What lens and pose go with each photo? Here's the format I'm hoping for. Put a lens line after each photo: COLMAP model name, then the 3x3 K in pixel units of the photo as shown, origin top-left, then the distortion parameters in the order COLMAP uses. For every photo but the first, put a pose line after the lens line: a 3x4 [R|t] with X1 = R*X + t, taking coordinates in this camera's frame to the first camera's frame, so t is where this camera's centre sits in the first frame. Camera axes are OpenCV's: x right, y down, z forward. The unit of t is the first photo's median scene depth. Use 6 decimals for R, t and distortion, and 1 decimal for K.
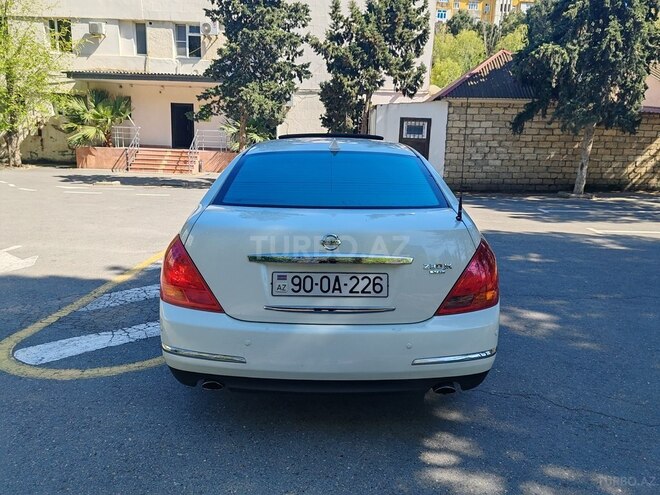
lens RADIAL K [[508.7, 0, 330.0], [0, 508.7, 247.5], [0, 0, 1]] dist [0.028447, -0.017221]
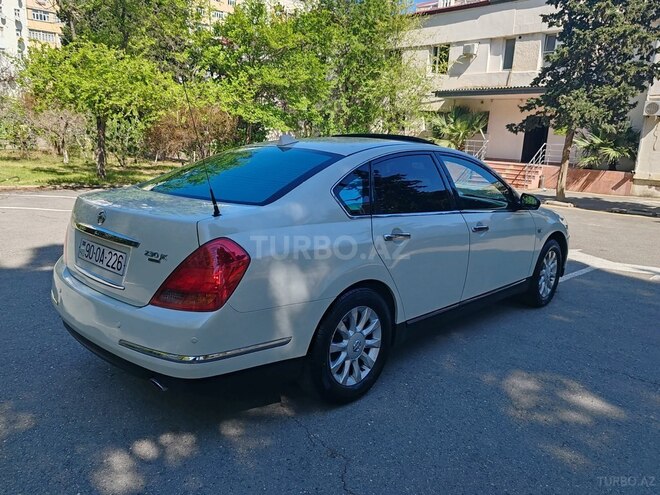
lens RADIAL K [[508.7, 0, 330.0], [0, 508.7, 247.5], [0, 0, 1]] dist [0.028447, -0.017221]
pose [[0.728412, 0.145679, -0.669473, 0.162976], [-0.165861, 0.985563, 0.033999, -0.009789], [0.664761, 0.086274, 0.742058, 0.071514]]
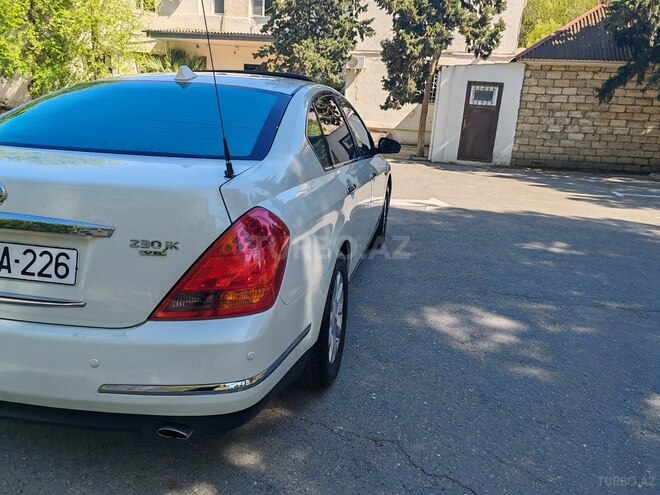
lens RADIAL K [[508.7, 0, 330.0], [0, 508.7, 247.5], [0, 0, 1]] dist [0.028447, -0.017221]
pose [[0.981810, 0.079559, -0.172394, 0.078684], [-0.069820, 0.995641, 0.061844, -0.002117], [0.176563, -0.048683, 0.983085, 0.059810]]
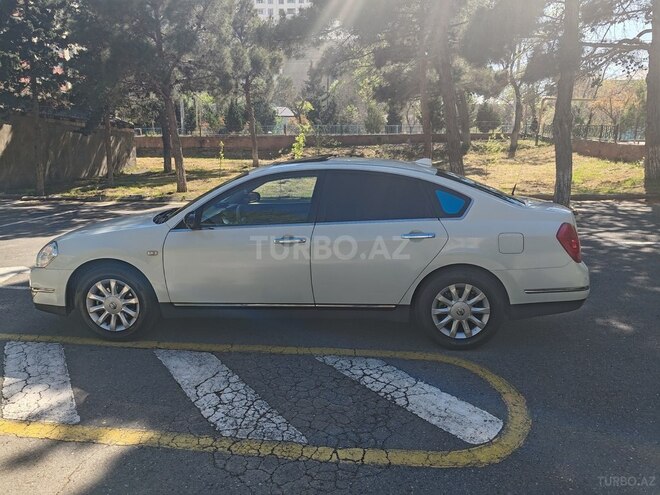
lens RADIAL K [[508.7, 0, 330.0], [0, 508.7, 247.5], [0, 0, 1]] dist [0.028447, -0.017221]
pose [[0.081137, -0.209440, 0.974449, -0.298157], [0.211285, 0.959068, 0.188541, -0.062512], [-0.974051, 0.190589, 0.122068, 0.238975]]
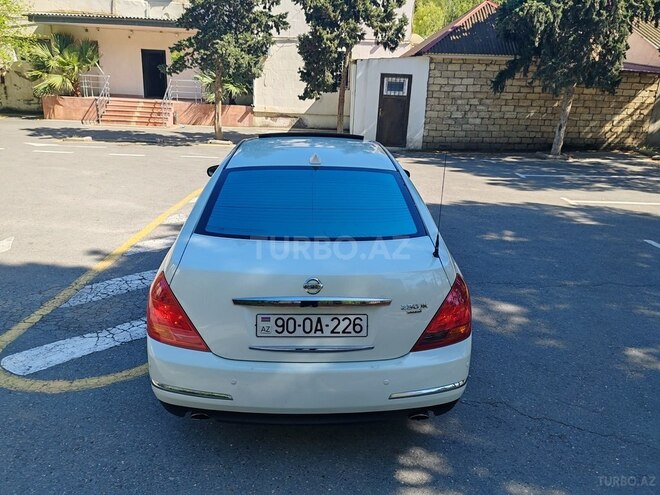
lens RADIAL K [[508.7, 0, 330.0], [0, 508.7, 247.5], [0, 0, 1]] dist [0.028447, -0.017221]
pose [[0.999148, -0.003346, 0.041135, -0.000835], [-0.001112, 0.994163, 0.107882, -0.028803], [-0.041256, -0.107836, 0.993312, -0.003317]]
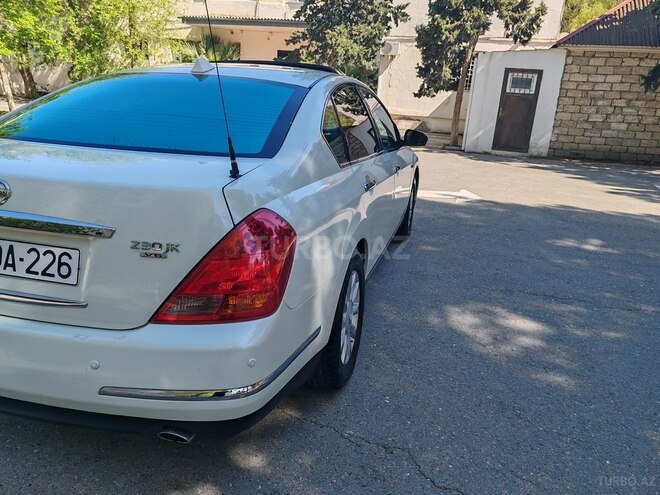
lens RADIAL K [[508.7, 0, 330.0], [0, 508.7, 247.5], [0, 0, 1]] dist [0.028447, -0.017221]
pose [[0.967533, 0.105550, -0.229651, 0.082144], [-0.086545, 0.992052, 0.091340, -0.005484], [0.237467, -0.068499, 0.968977, 0.064989]]
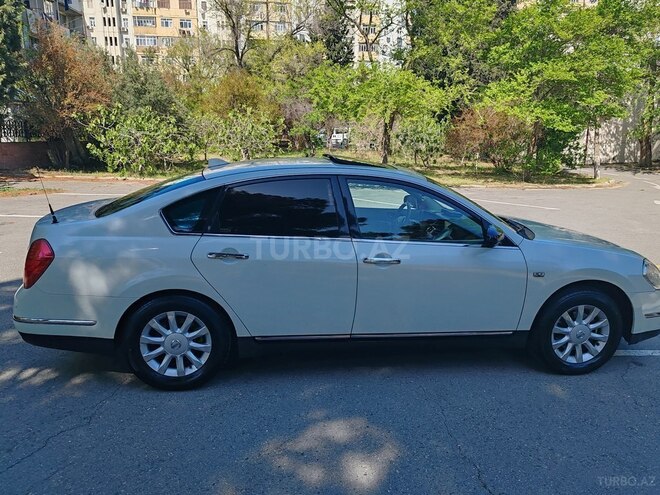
lens RADIAL K [[499.0, 0, 330.0], [0, 499.0, 247.5], [0, 0, 1]] dist [0.003989, -0.002224]
pose [[0.150413, 0.210580, -0.965936, 0.253393], [-0.219279, 0.959821, 0.175101, -0.058601], [0.963998, 0.185472, 0.190545, 0.228876]]
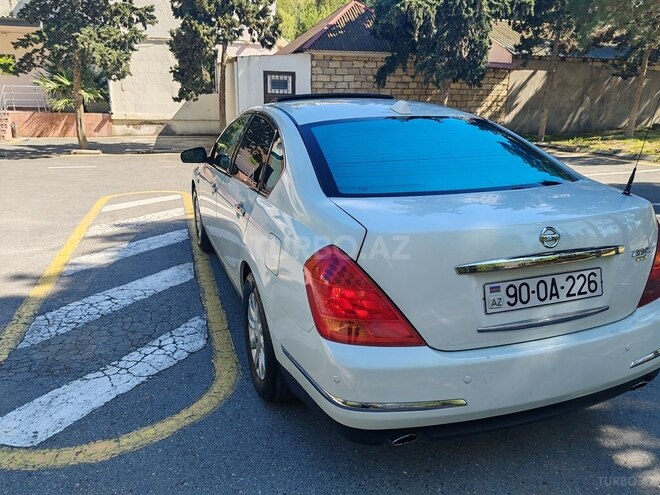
lens RADIAL K [[508.7, 0, 330.0], [0, 508.7, 247.5], [0, 0, 1]] dist [0.028447, -0.017221]
pose [[0.941547, -0.110330, 0.318303, -0.082622], [0.082924, 0.991681, 0.098445, -0.014701], [-0.326517, -0.066296, 0.942864, 0.051046]]
